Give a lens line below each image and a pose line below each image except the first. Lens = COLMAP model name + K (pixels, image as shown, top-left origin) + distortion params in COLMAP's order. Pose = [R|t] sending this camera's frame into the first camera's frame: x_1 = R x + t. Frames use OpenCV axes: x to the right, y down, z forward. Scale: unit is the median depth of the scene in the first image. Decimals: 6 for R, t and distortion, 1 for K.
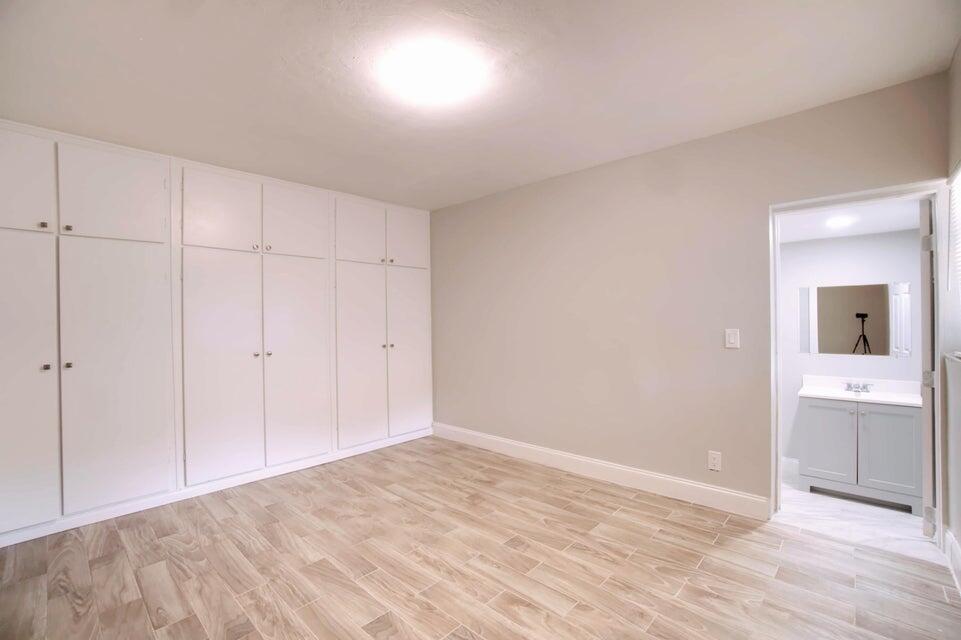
lens RADIAL K [[418.7, 0, 477.3], [0, 418.7, 318.6], [0, 0, 1]] dist [-0.047324, 0.010649]
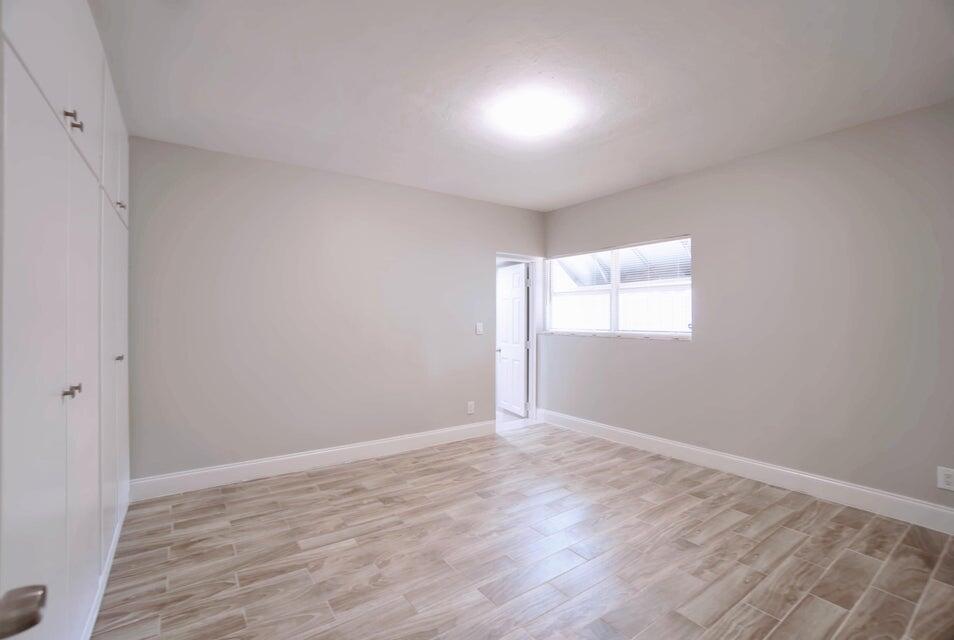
lens RADIAL K [[419.0, 0, 473.3], [0, 419.0, 318.1], [0, 0, 1]] dist [-0.051232, 0.013999]
pose [[0.211065, 0.011091, 0.977409, -0.925708], [-0.011071, 0.999899, -0.008956, 0.020714], [-0.977409, -0.008931, 0.211167, 0.632340]]
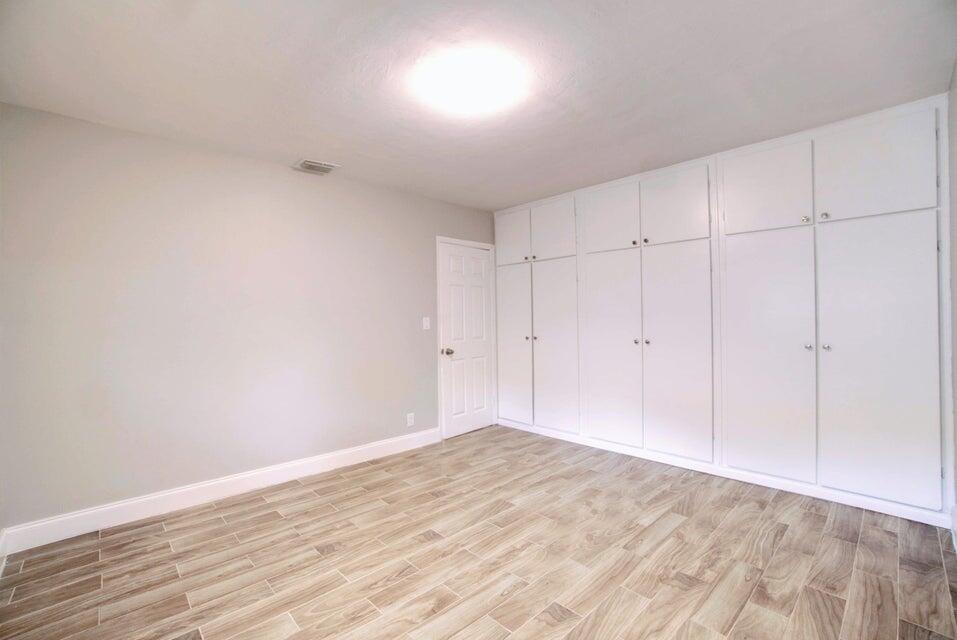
lens RADIAL K [[431.4, 0, 480.1], [0, 431.4, 317.9], [0, 0, 1]] dist [-0.024007, 0.001632]
pose [[-0.057777, 0.018328, -0.998161, 0.701045], [0.026267, 0.999513, 0.016833, -0.005630], [0.997984, -0.025246, -0.058230, 0.746374]]
